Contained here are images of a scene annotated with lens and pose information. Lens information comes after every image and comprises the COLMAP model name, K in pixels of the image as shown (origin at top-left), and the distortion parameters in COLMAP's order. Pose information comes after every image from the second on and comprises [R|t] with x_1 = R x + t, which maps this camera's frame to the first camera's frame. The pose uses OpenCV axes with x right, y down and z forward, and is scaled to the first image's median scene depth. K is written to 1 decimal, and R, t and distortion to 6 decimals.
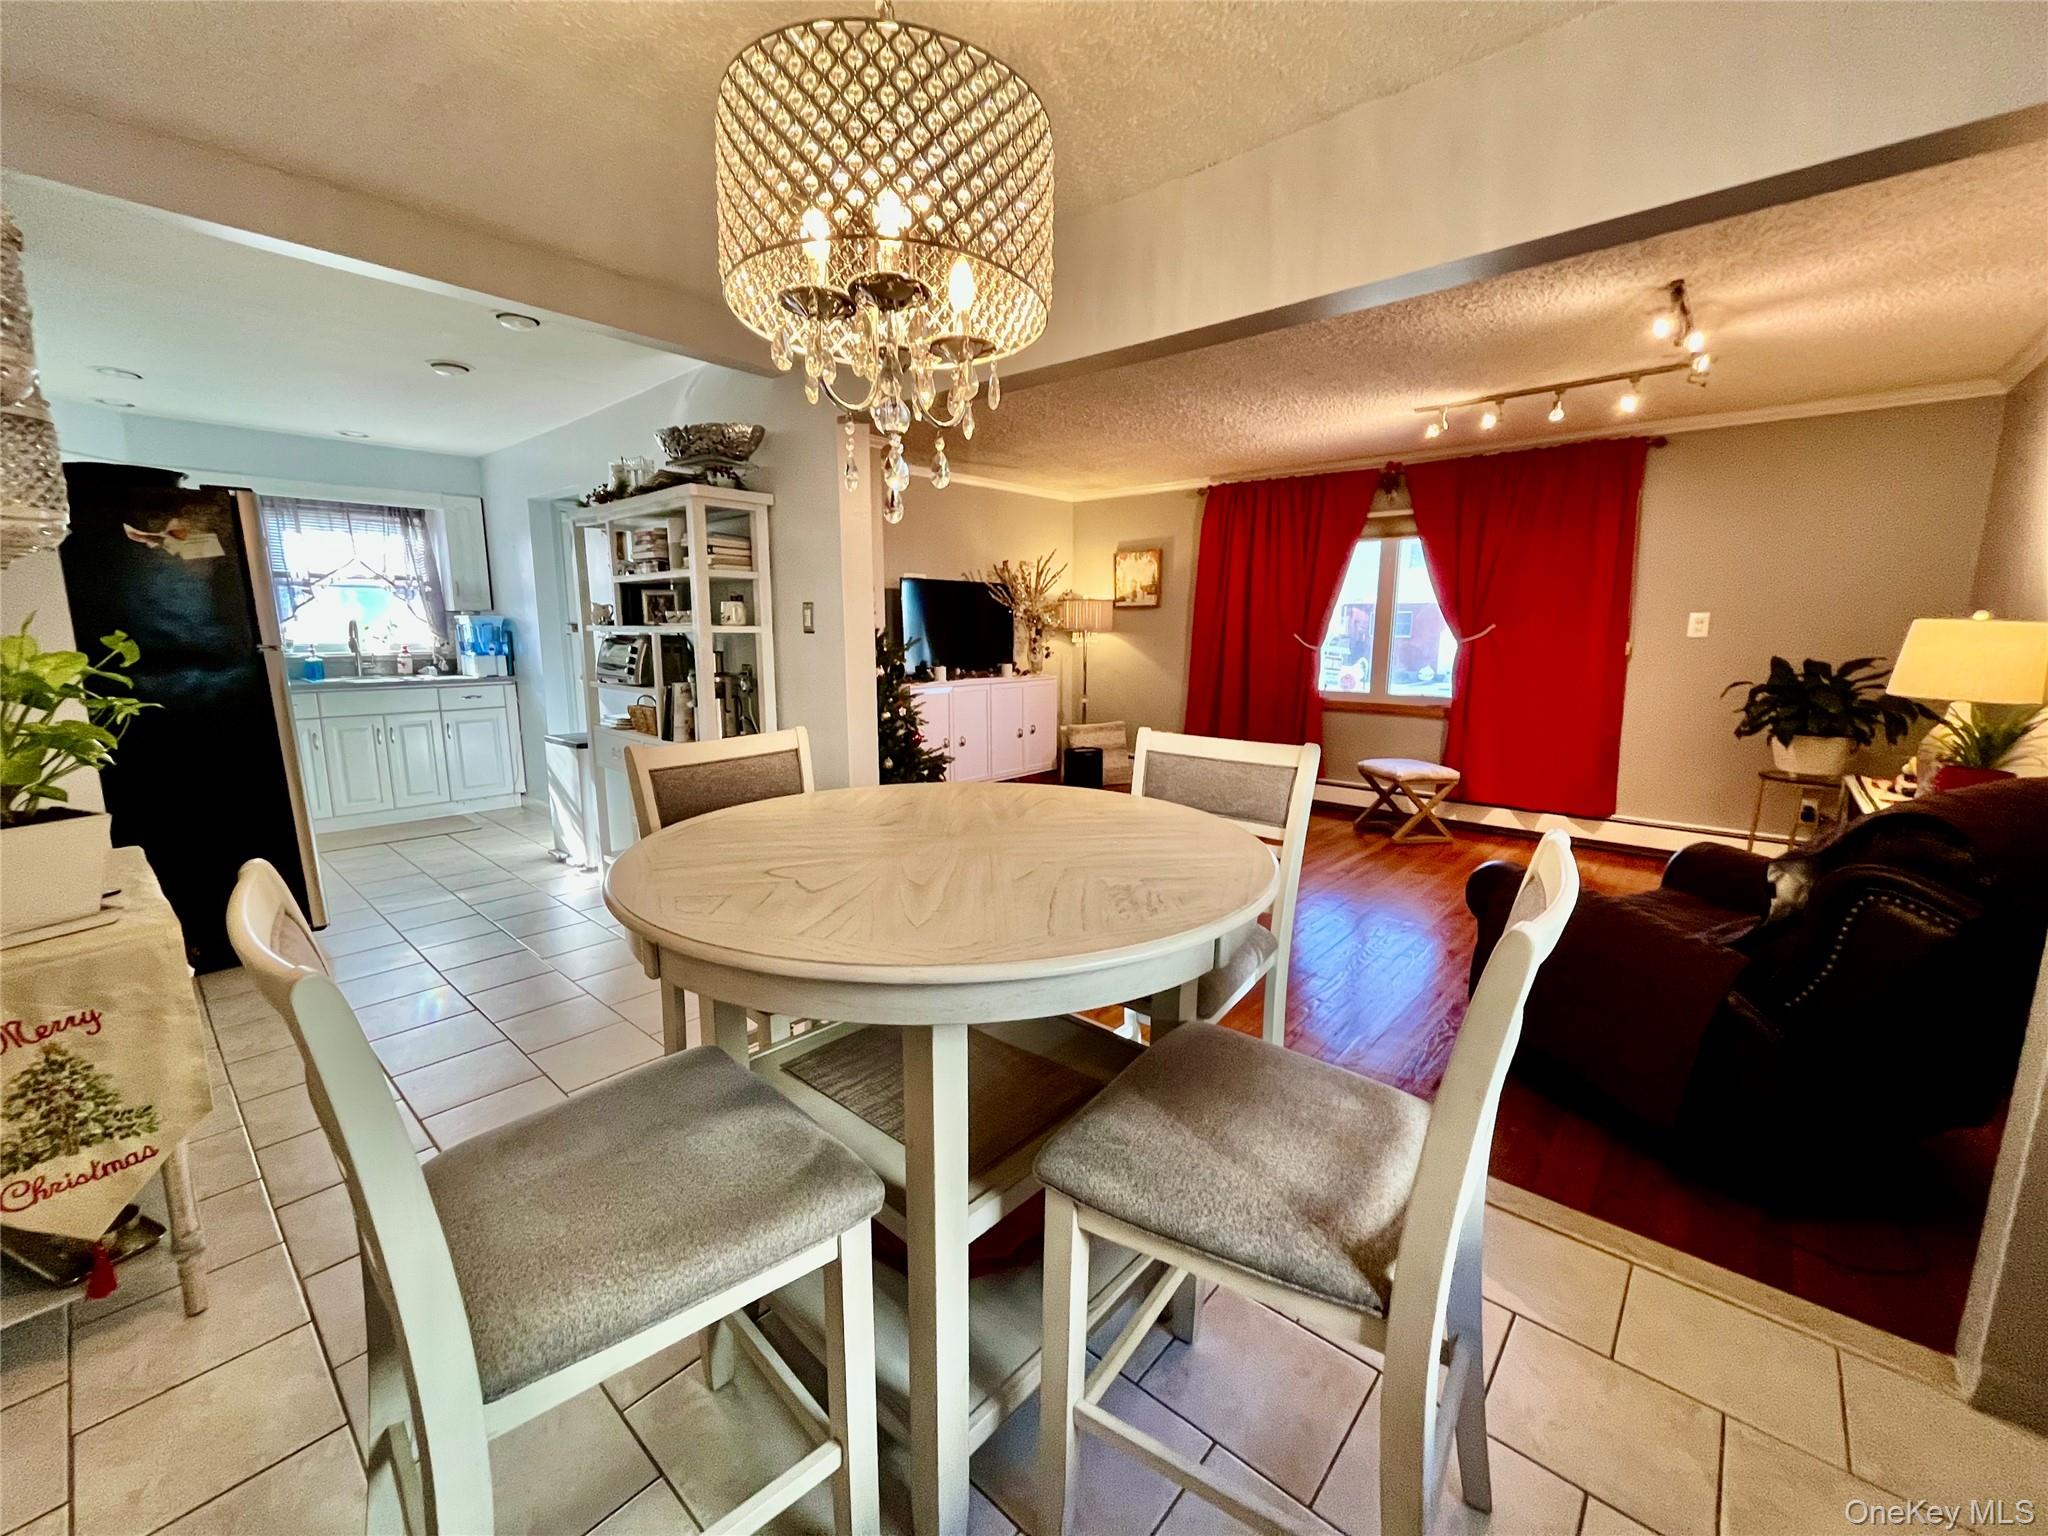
lens RADIAL K [[831.4, 0, 1021.4], [0, 831.4, 765.5], [0, 0, 1]] dist [-0.000907, -0.000239]
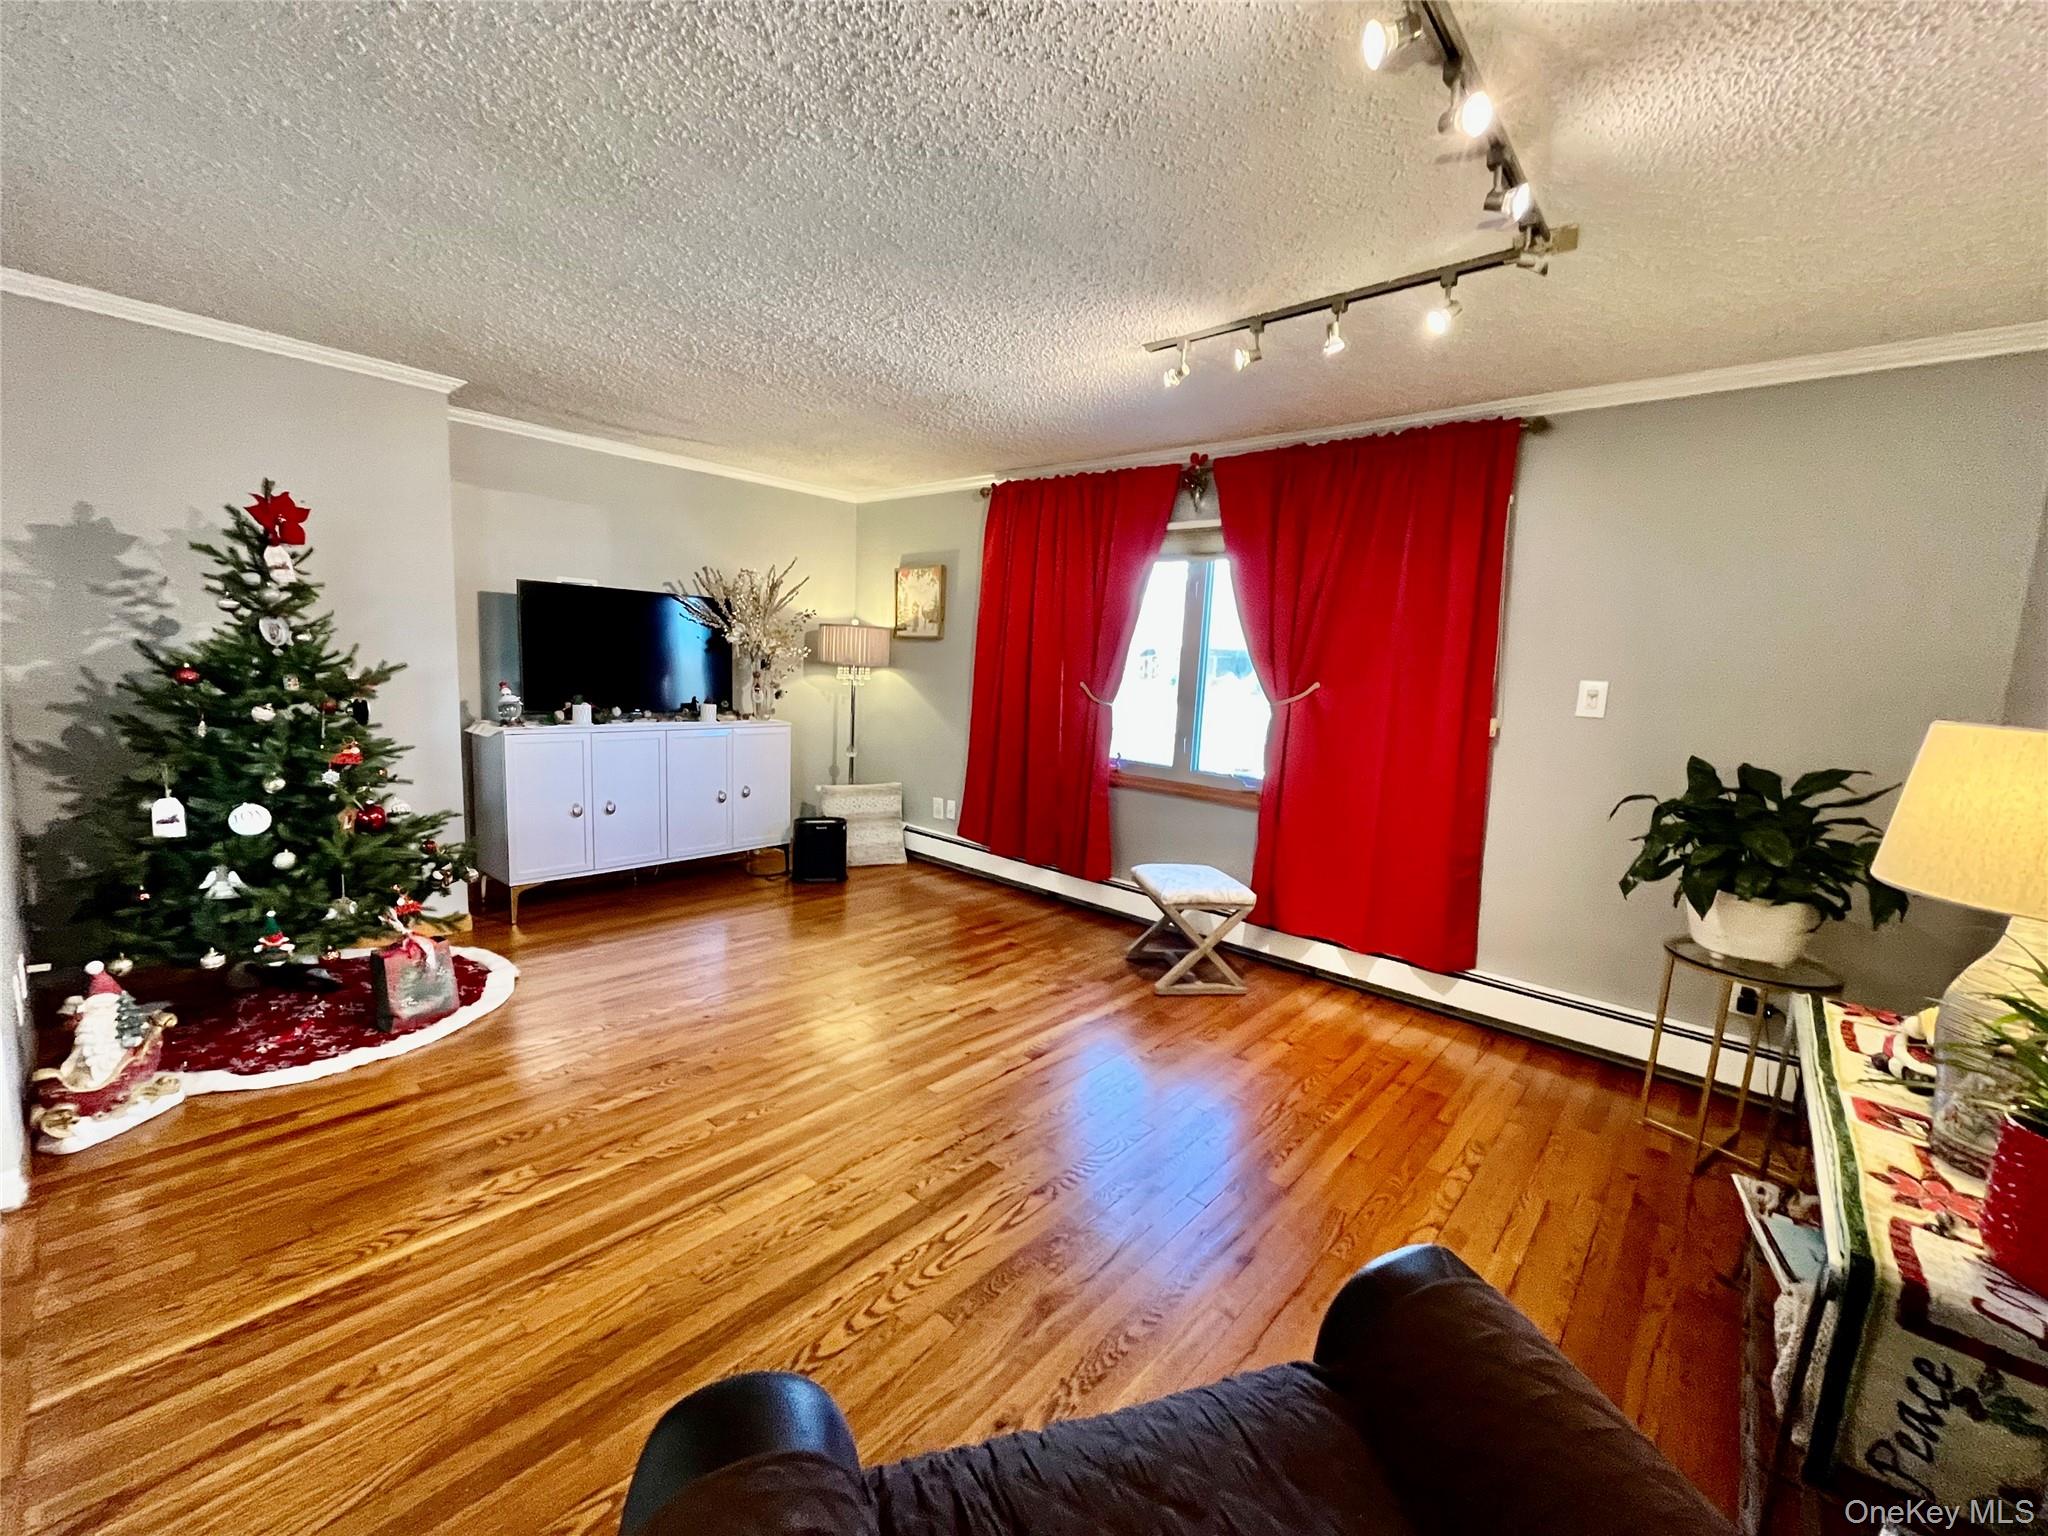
lens RADIAL K [[831.4, 0, 1017.7], [0, 831.4, 764.8], [0, 0, 1]] dist [-0.000907, -0.000239]
pose [[0.998898, 0.046570, 0.005768, 0.354626], [-0.046307, 0.998148, -0.039457, -0.068767], [-0.007595, 0.039146, 0.999205, 0.340744]]
